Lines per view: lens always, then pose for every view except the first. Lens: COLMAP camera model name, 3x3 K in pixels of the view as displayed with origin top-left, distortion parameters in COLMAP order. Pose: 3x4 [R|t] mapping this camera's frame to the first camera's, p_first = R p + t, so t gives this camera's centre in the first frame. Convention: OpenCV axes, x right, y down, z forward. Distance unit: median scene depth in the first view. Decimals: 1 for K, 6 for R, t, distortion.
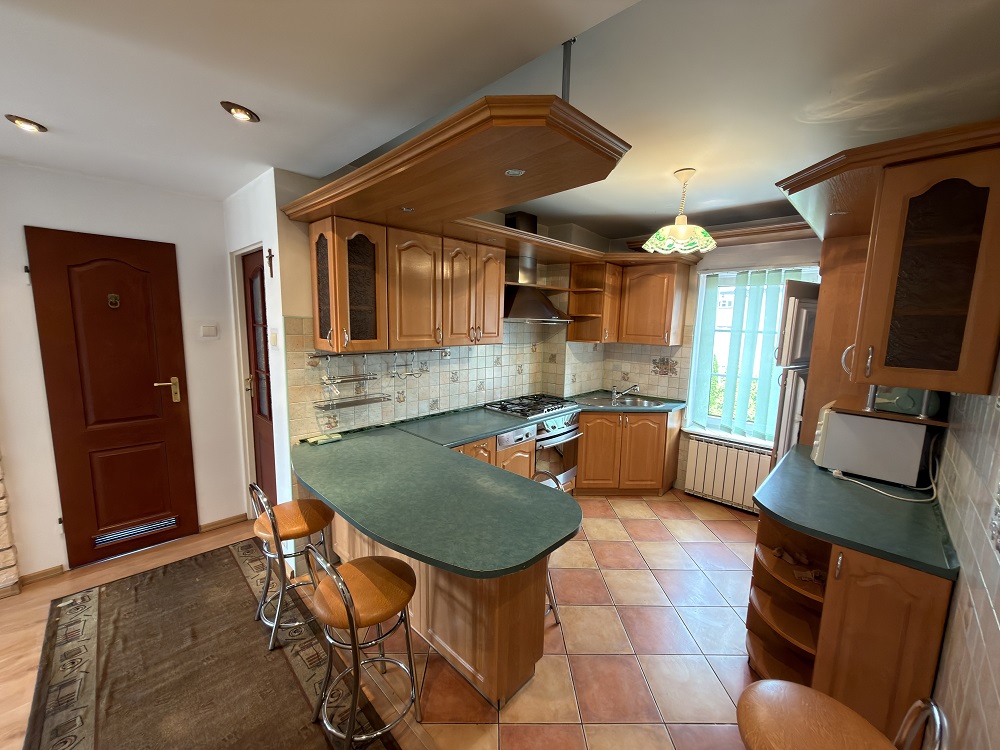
lens RADIAL K [[398.2, 0, 500.0], [0, 398.2, 375.0], [0, 0, 1]] dist [-0.000440, 0.000449]
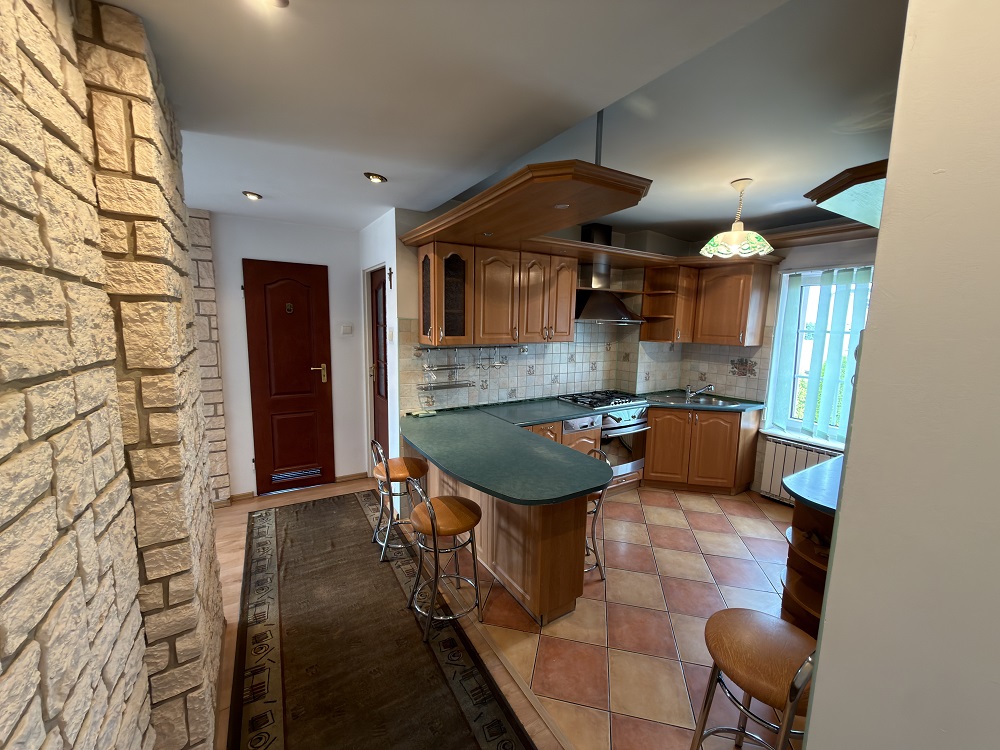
lens RADIAL K [[398.2, 0, 500.0], [0, 398.2, 375.0], [0, 0, 1]] dist [-0.000440, 0.000449]
pose [[0.969675, 0.028873, -0.242687, 0.099442], [-0.030808, 0.999517, -0.004180, 0.032445], [0.242449, 0.011530, 0.970096, -0.177715]]
